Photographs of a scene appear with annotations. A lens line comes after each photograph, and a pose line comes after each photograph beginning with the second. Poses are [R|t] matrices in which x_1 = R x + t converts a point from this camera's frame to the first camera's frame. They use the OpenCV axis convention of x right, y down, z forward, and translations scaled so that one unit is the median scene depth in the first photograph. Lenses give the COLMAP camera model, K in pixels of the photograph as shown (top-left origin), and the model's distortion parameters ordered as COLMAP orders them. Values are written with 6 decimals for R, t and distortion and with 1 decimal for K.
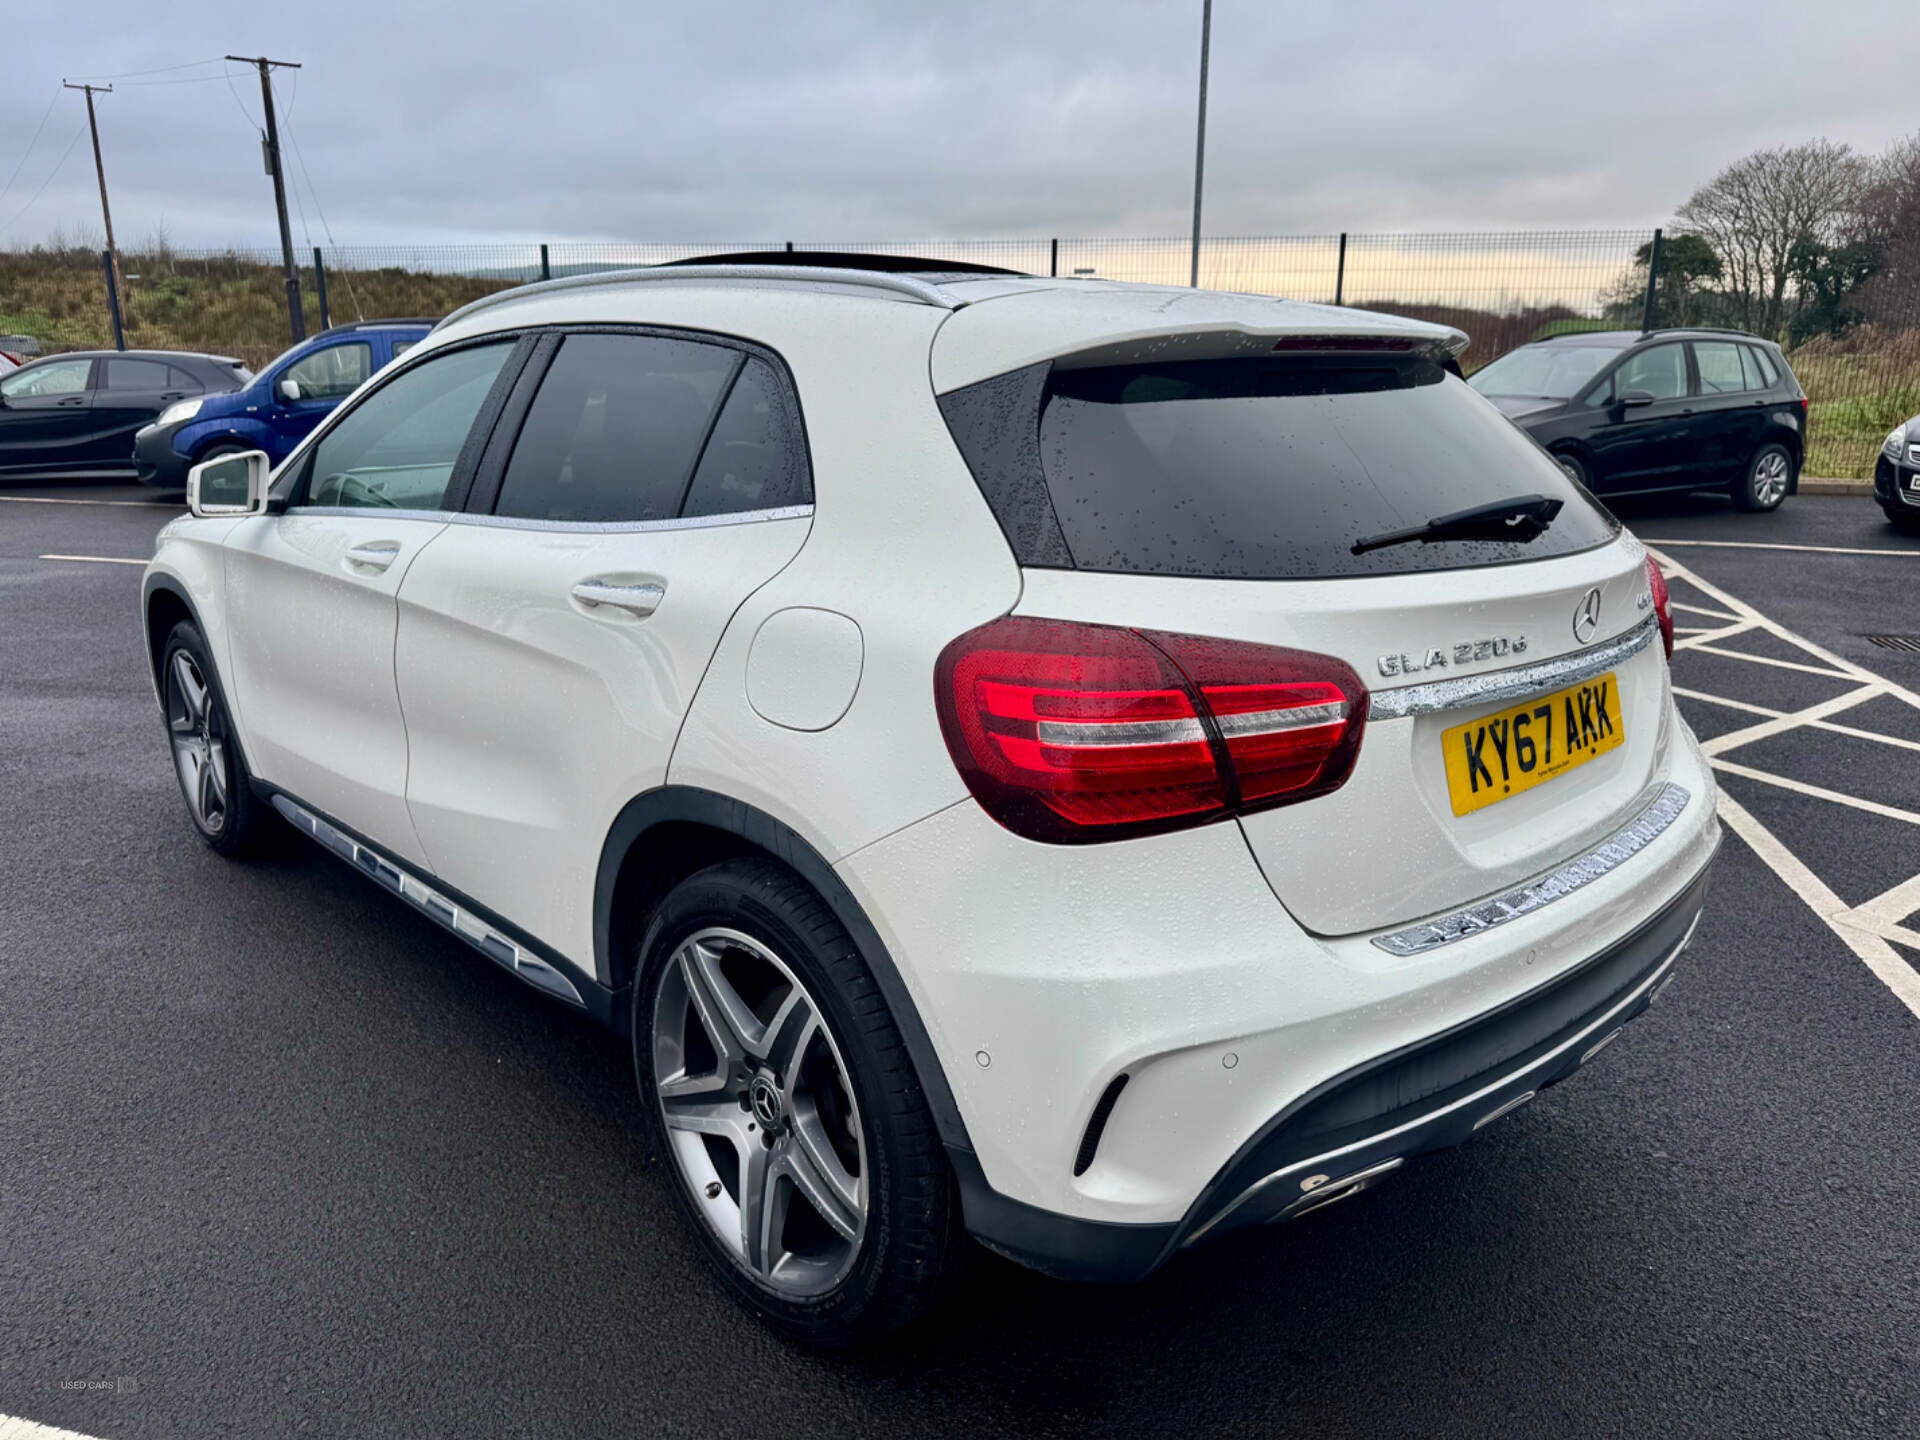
lens RADIAL K [[1361.3, 0, 899.2], [0, 1361.3, 703.4], [0, 0, 1]] dist [0.001557, -0.001521]
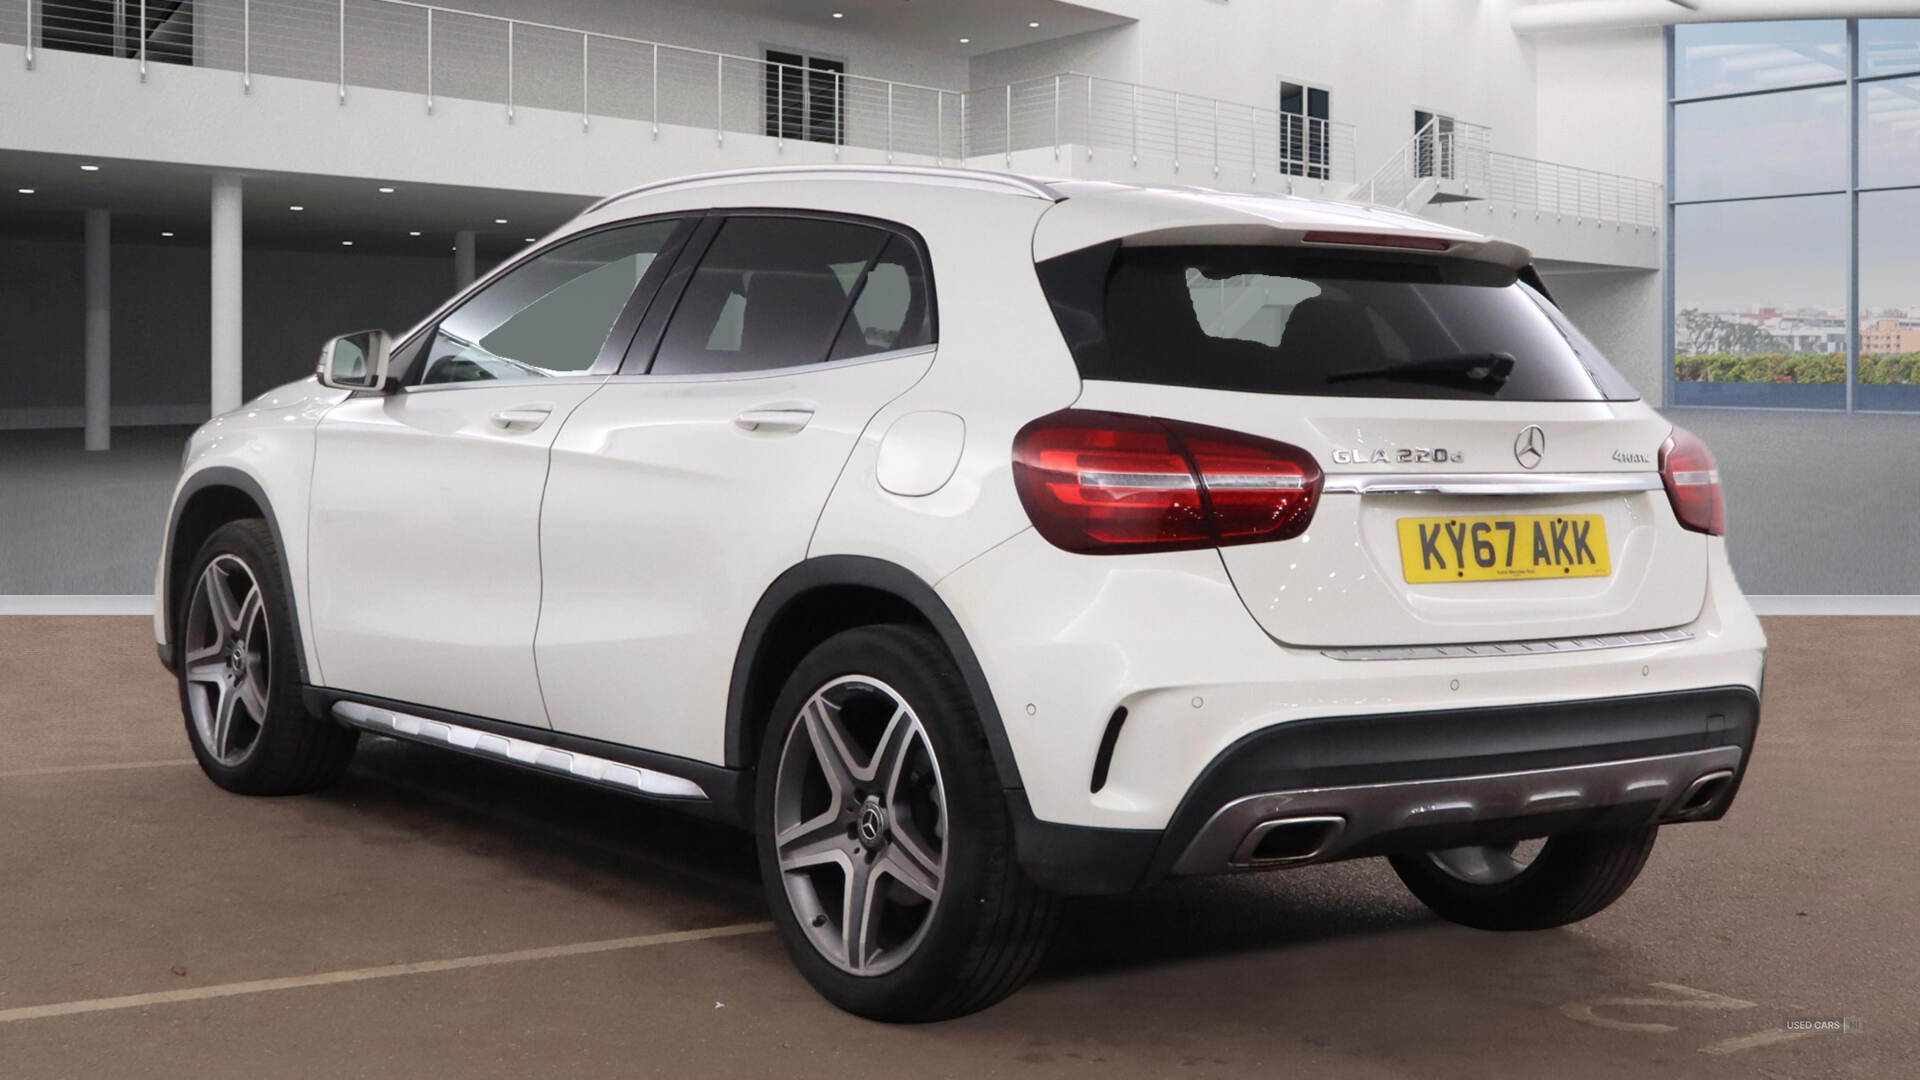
lens RADIAL K [[2796.9, 0, 960.0], [0, 2796.9, 540.0], [0, 0, 1]] dist [-0.017204, 0.052994]
pose [[0.996581, 0.044400, -0.069677, 0.153259], [-0.055948, 0.983211, -0.173684, 0.500891], [0.060795, 0.176989, 0.982333, -1.580521]]
